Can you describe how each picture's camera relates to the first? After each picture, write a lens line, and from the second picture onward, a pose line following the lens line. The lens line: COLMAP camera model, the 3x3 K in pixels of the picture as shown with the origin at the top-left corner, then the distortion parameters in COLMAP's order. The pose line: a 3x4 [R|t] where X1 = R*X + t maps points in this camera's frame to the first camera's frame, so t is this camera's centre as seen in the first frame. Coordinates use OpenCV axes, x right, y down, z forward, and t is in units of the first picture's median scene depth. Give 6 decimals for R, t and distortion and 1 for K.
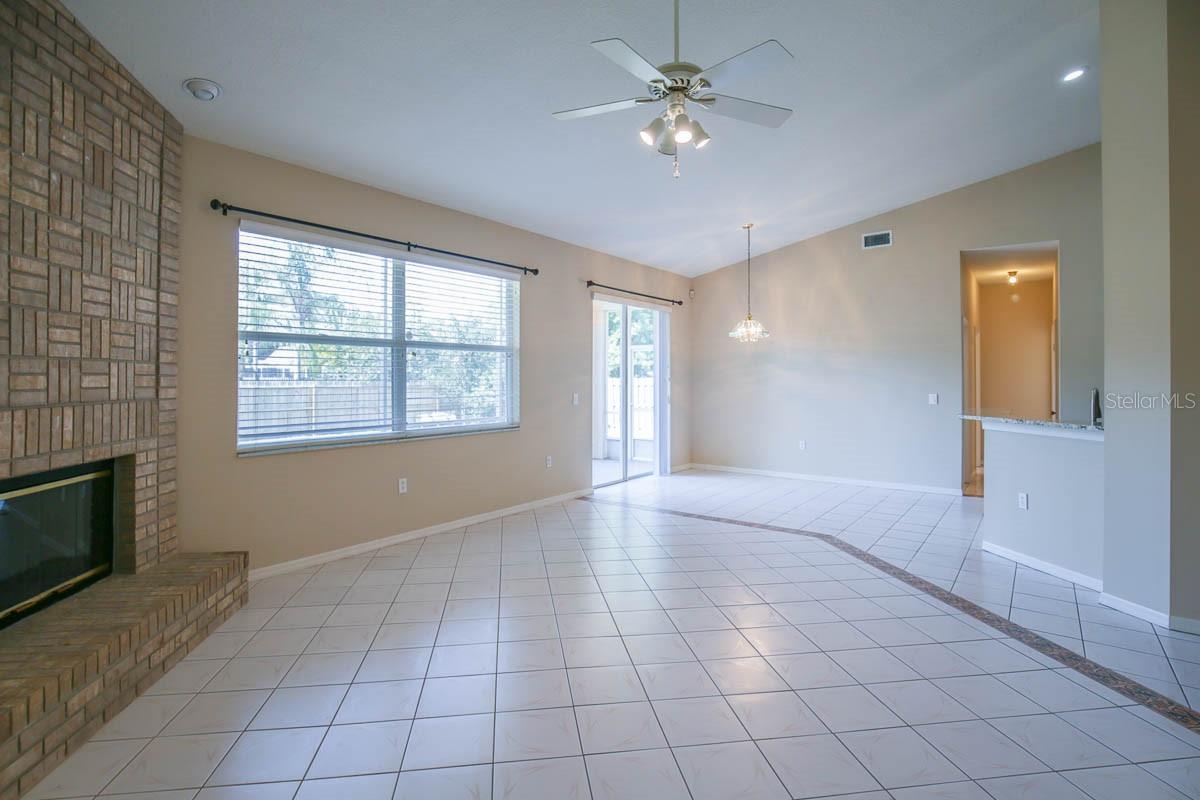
lens RADIAL K [[568.5, 0, 598.3], [0, 568.5, 395.7], [0, 0, 1]] dist [-0.028928, 0.005948]
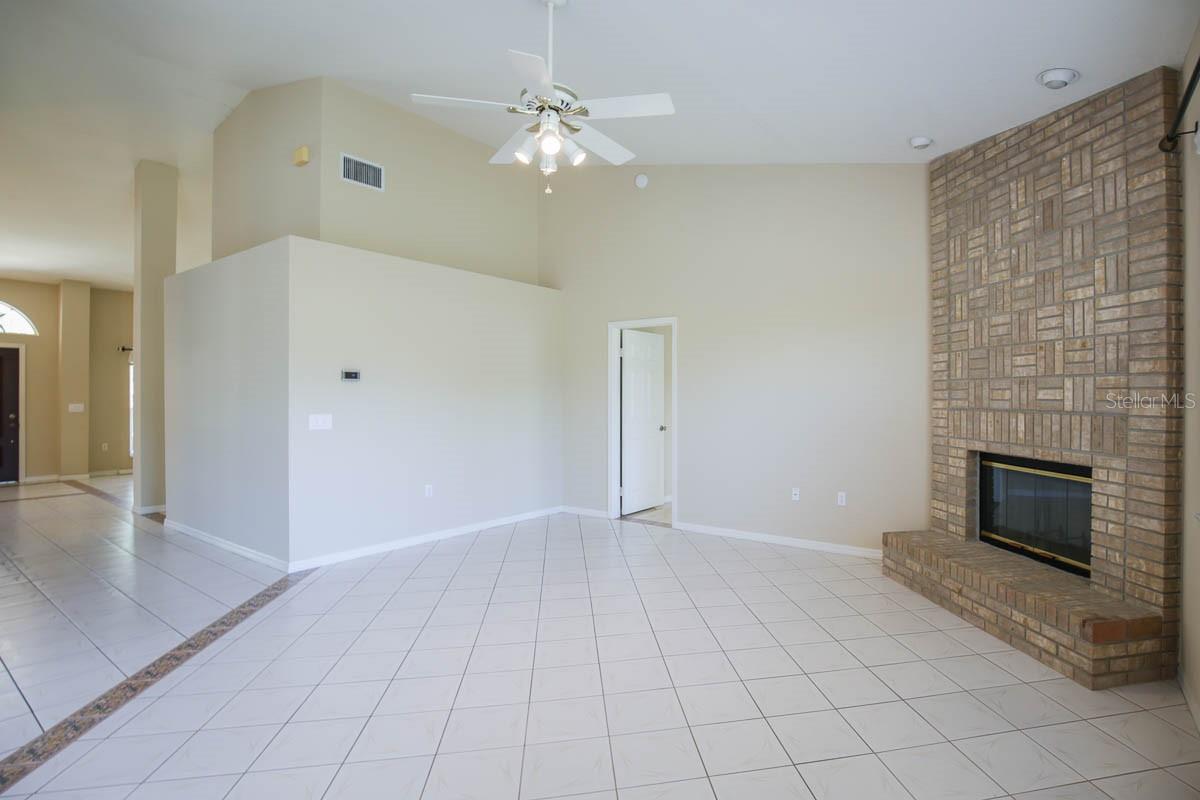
lens RADIAL K [[568.5, 0, 672.7], [0, 568.5, 393.0], [0, 0, 1]] dist [-0.028928, 0.005948]
pose [[-0.999431, -0.004662, -0.033416, -0.050949], [-0.005598, 0.999593, 0.027965, -0.058241], [0.033272, 0.028136, -0.999050, 2.181898]]
